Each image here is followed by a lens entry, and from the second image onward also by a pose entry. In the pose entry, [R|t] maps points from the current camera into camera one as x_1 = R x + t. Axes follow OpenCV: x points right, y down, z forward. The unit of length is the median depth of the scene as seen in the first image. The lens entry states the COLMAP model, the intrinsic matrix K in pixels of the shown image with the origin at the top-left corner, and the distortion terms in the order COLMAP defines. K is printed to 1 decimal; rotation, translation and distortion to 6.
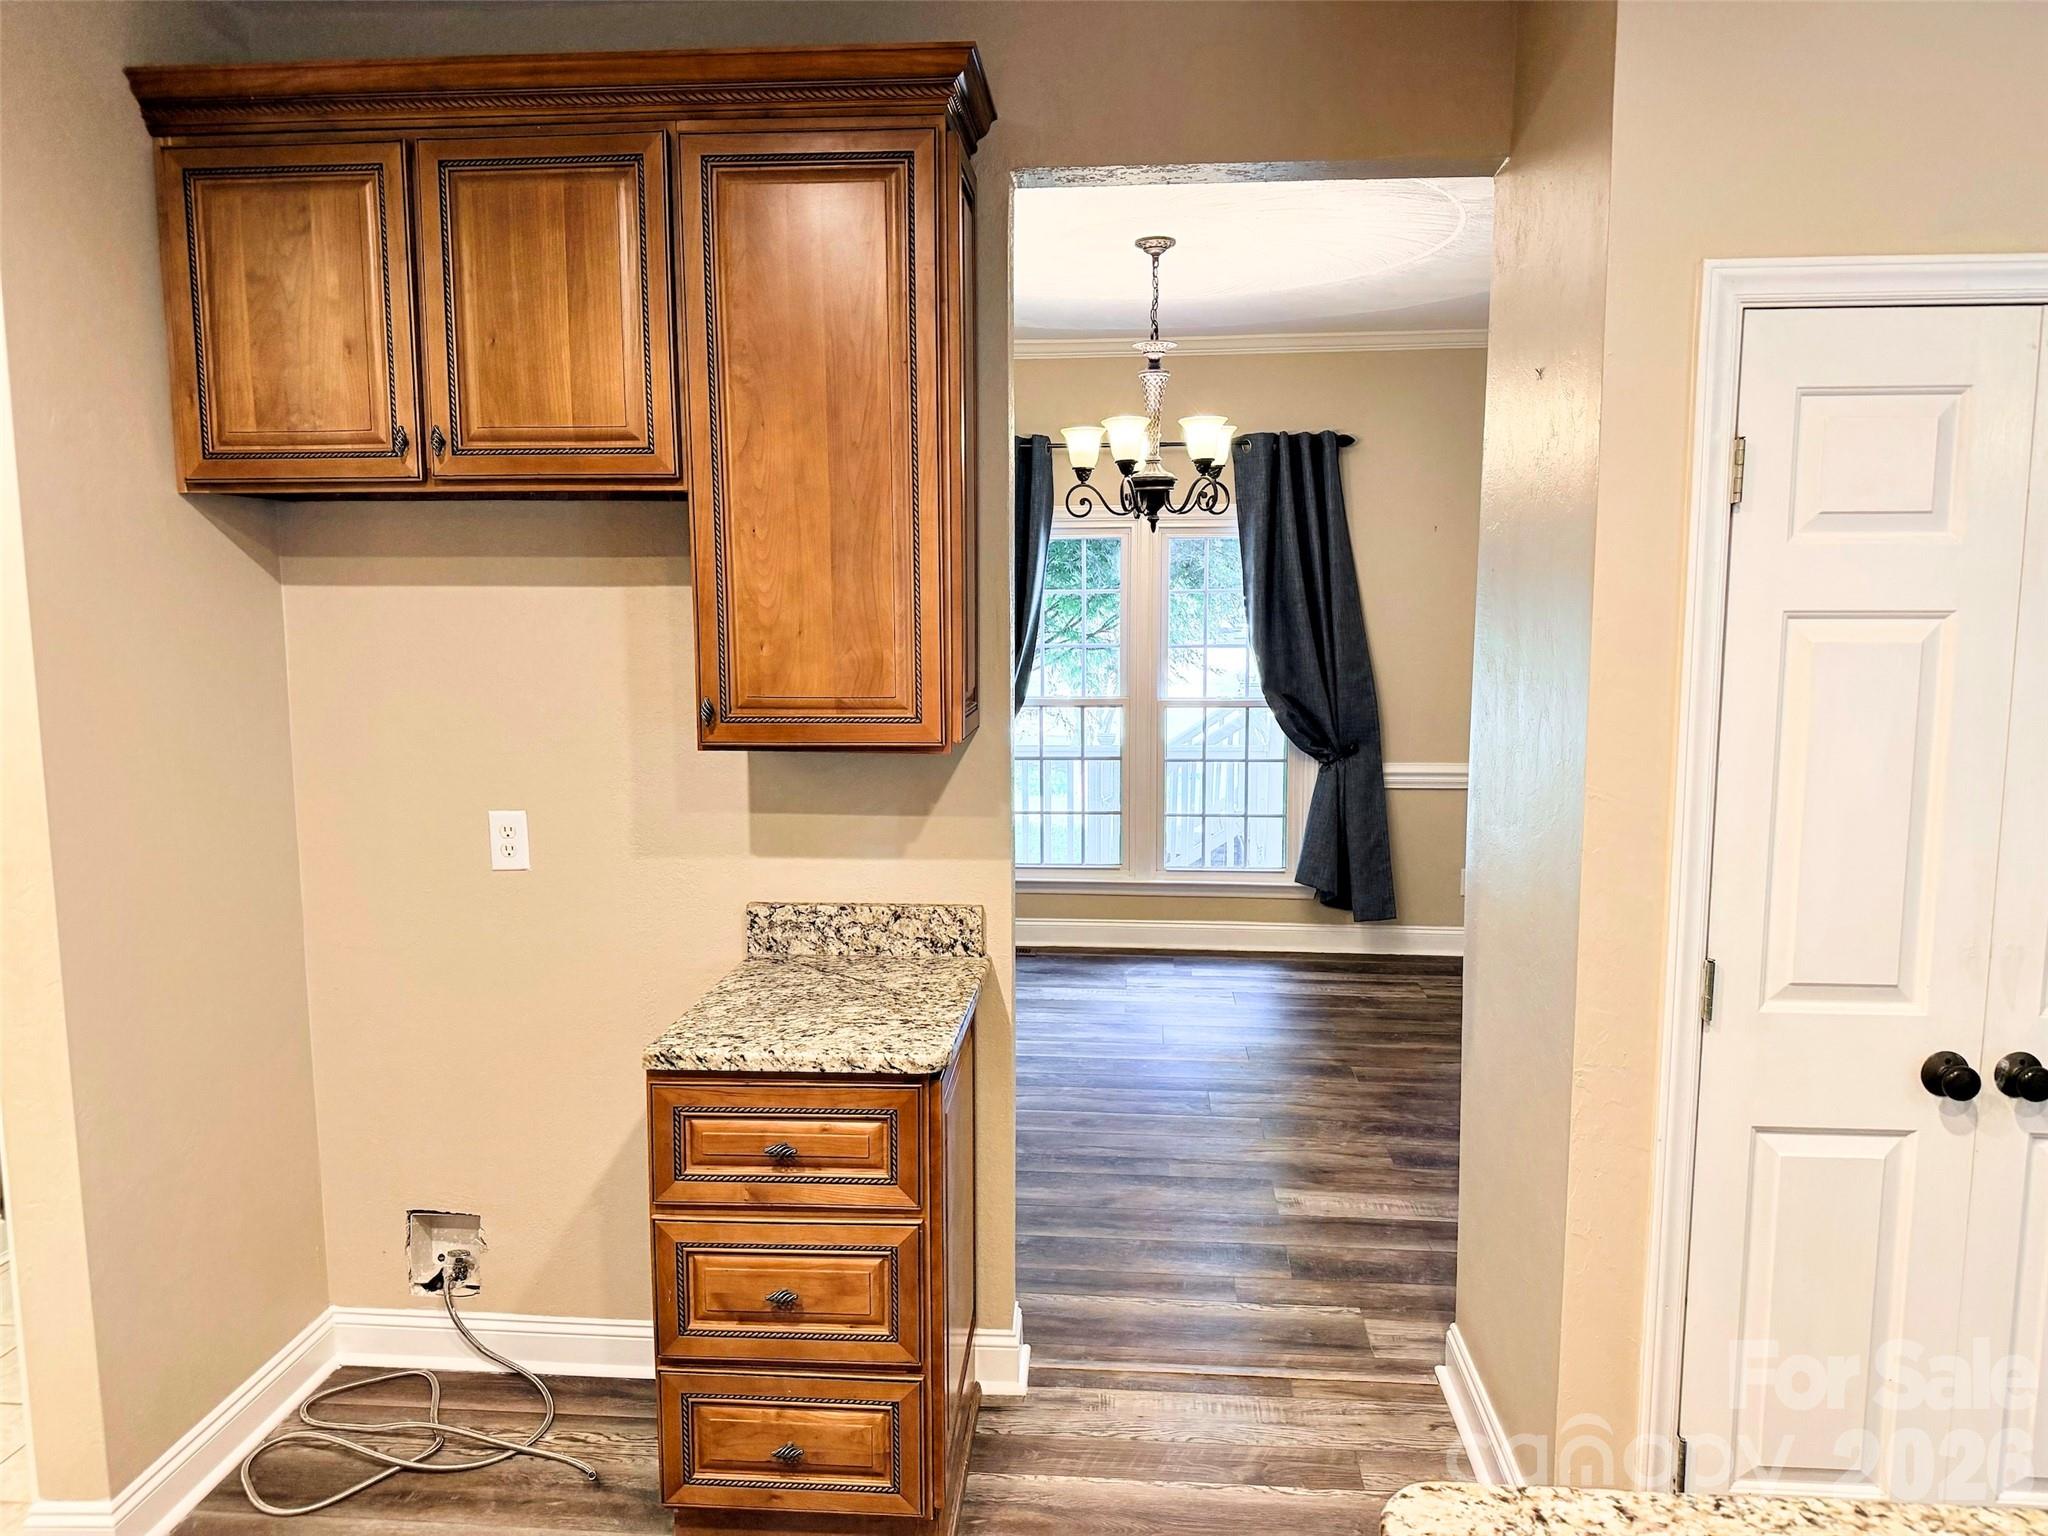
lens RADIAL K [[1455.2, 0, 1018.2], [0, 1455.2, 768.0], [0, 0, 1]] dist [0.051017, -0.014699]
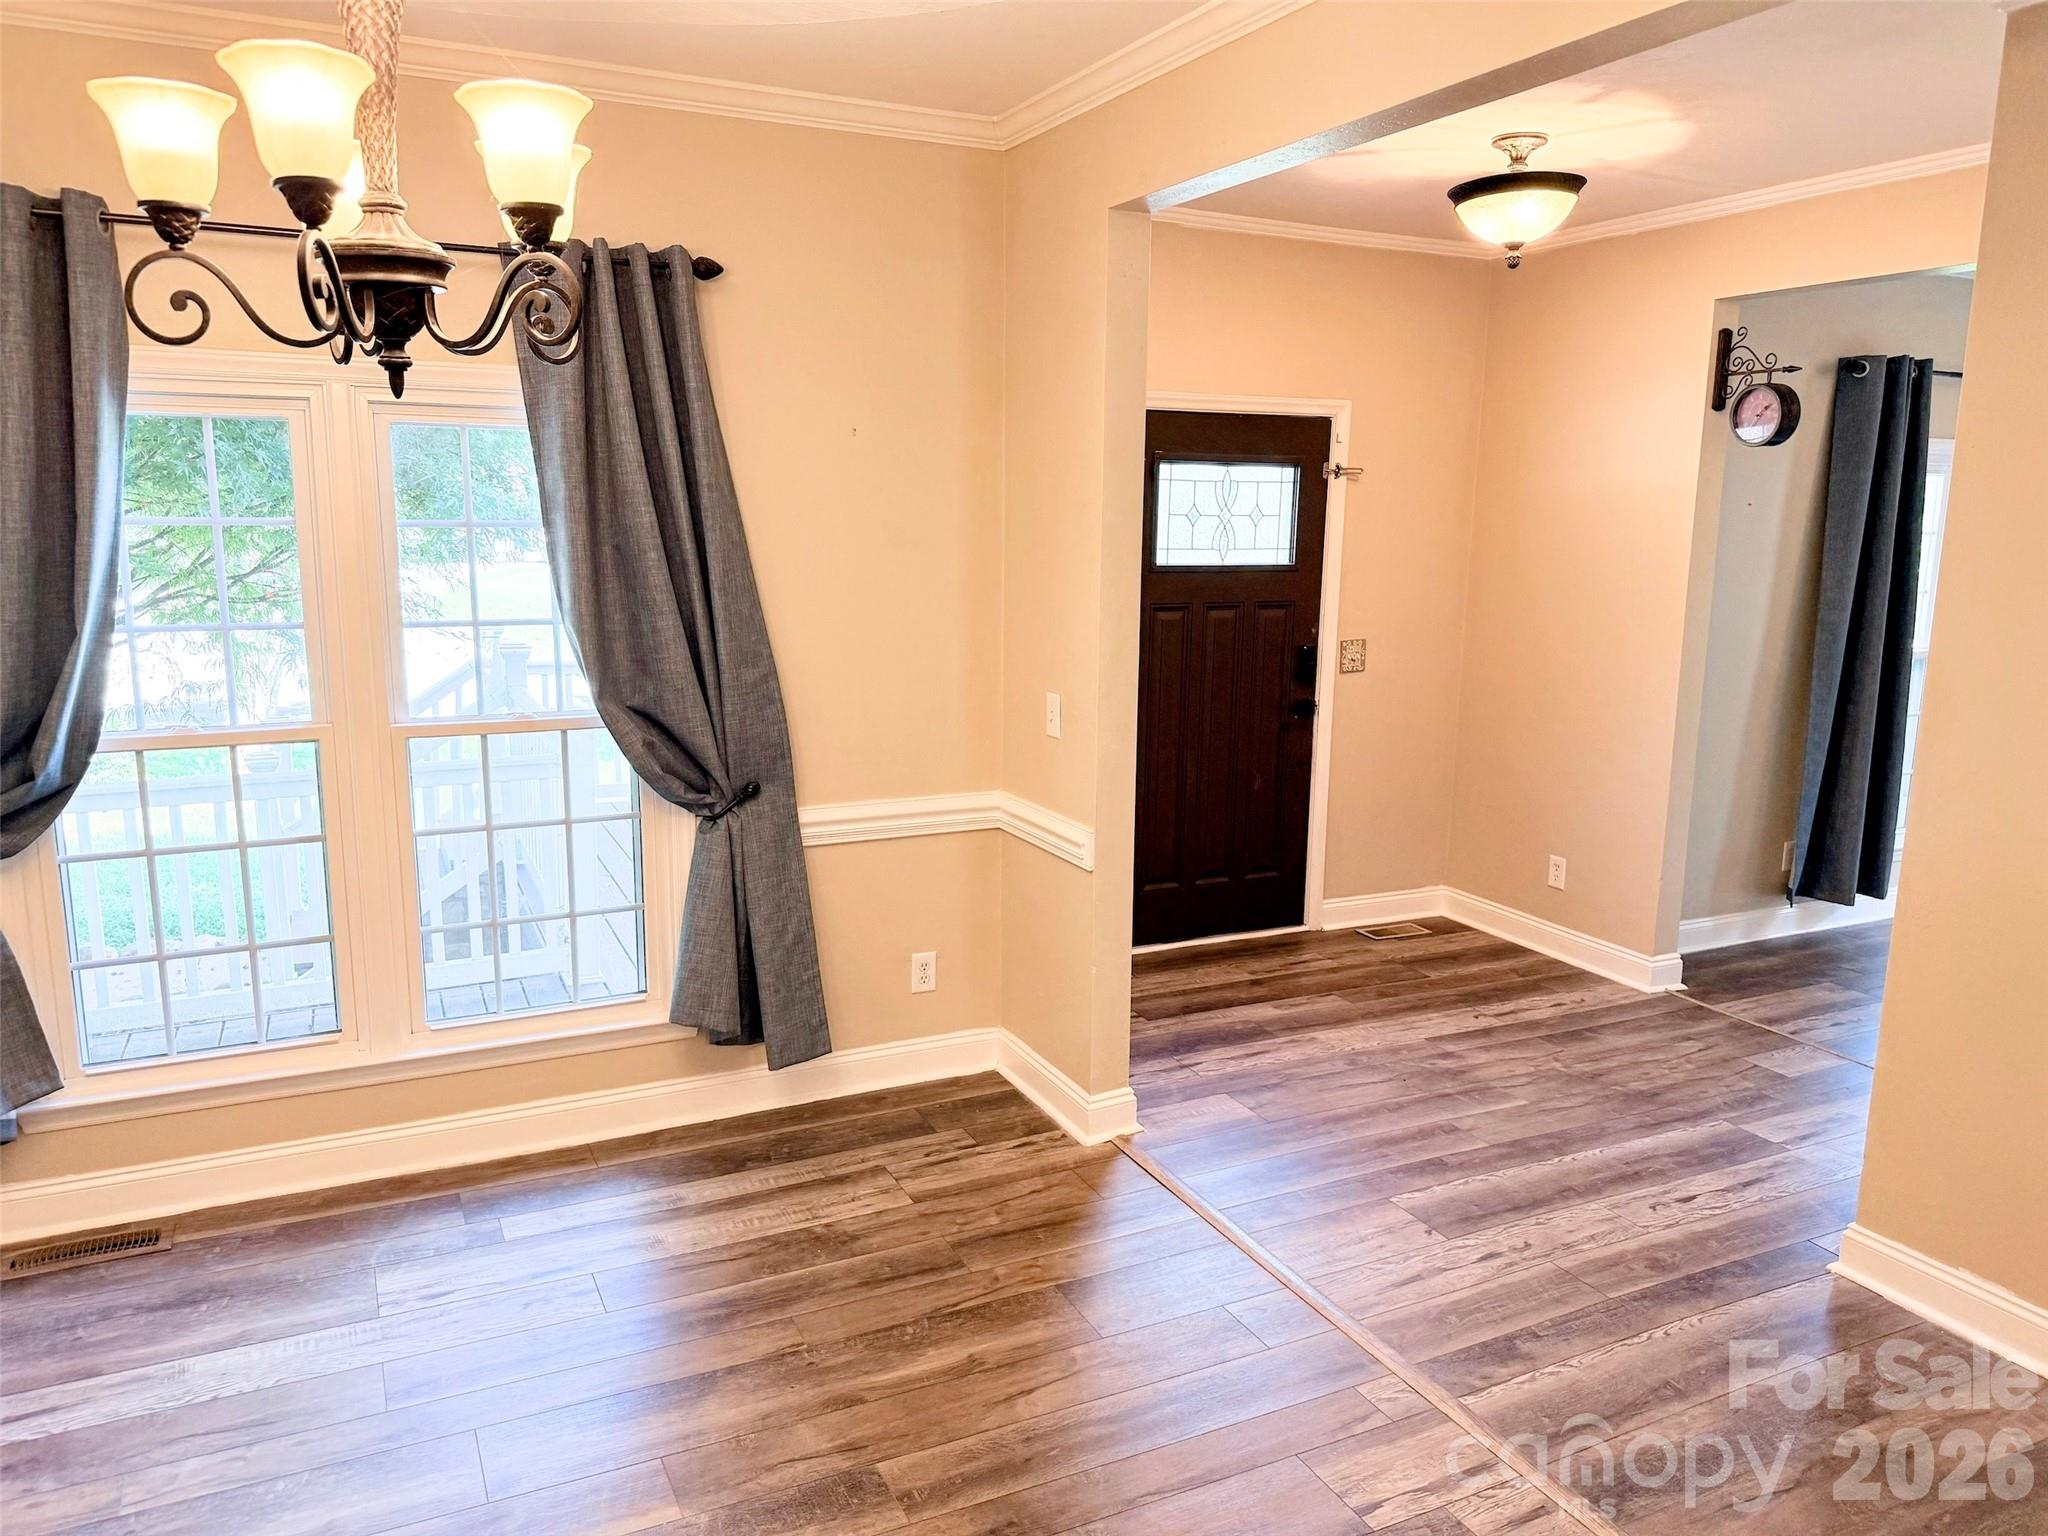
lens RADIAL K [[1455.2, 0, 1023.2], [0, 1455.2, 777.7], [0, 0, 1]] dist [0.051017, -0.014699]
pose [[0.861703, -0.076660, 0.501588, 0.023203], [0.042868, 0.995986, 0.078578, -0.062199], [-0.505599, -0.046209, 0.861530, 0.423758]]
